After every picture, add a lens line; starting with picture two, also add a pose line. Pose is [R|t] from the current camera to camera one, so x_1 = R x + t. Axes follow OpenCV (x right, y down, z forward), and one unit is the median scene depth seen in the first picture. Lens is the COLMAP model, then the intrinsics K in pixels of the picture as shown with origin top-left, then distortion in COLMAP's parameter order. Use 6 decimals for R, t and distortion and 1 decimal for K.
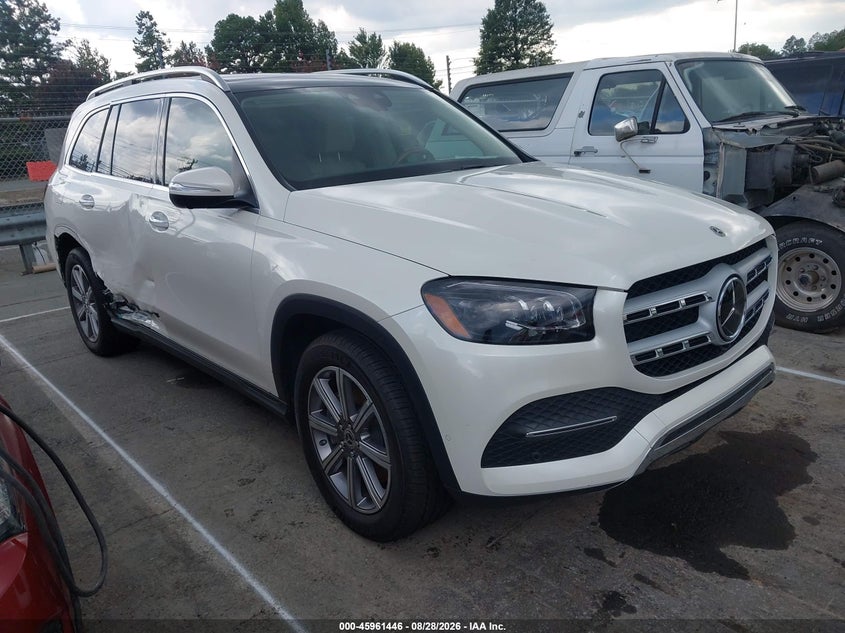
lens RADIAL K [[521.6, 0, 422.5], [0, 521.6, 316.5], [0, 0, 1]] dist [0.000934, 0.000227]
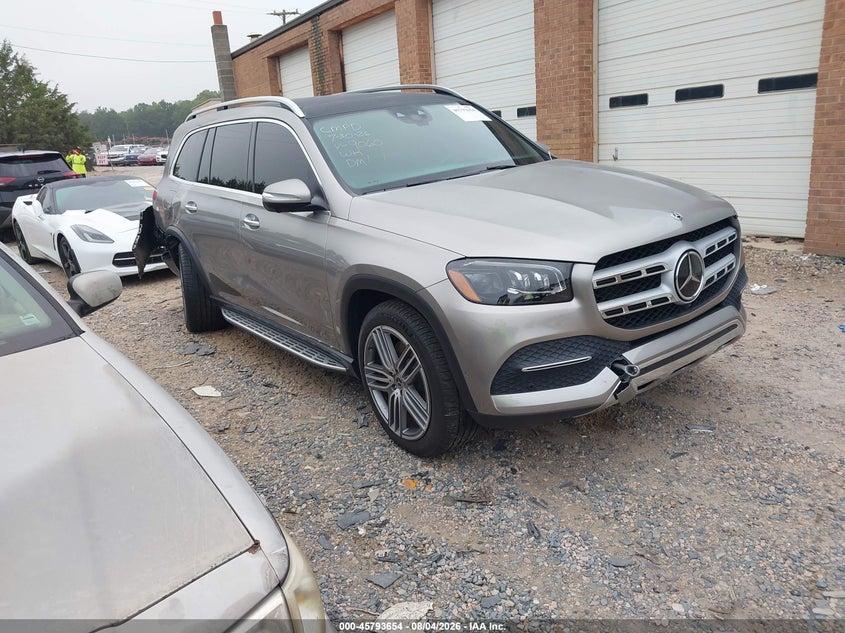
lens RADIAL K [[606.3, 0, 422.5], [0, 606.3, 316.5], [0, 0, 1]] dist [0.000835, -0.000485]
pose [[0.990575, -0.016931, -0.135919, 0.147780], [0.018196, 0.999802, 0.008073, 0.063438], [0.135755, -0.010470, 0.990687, -0.591511]]
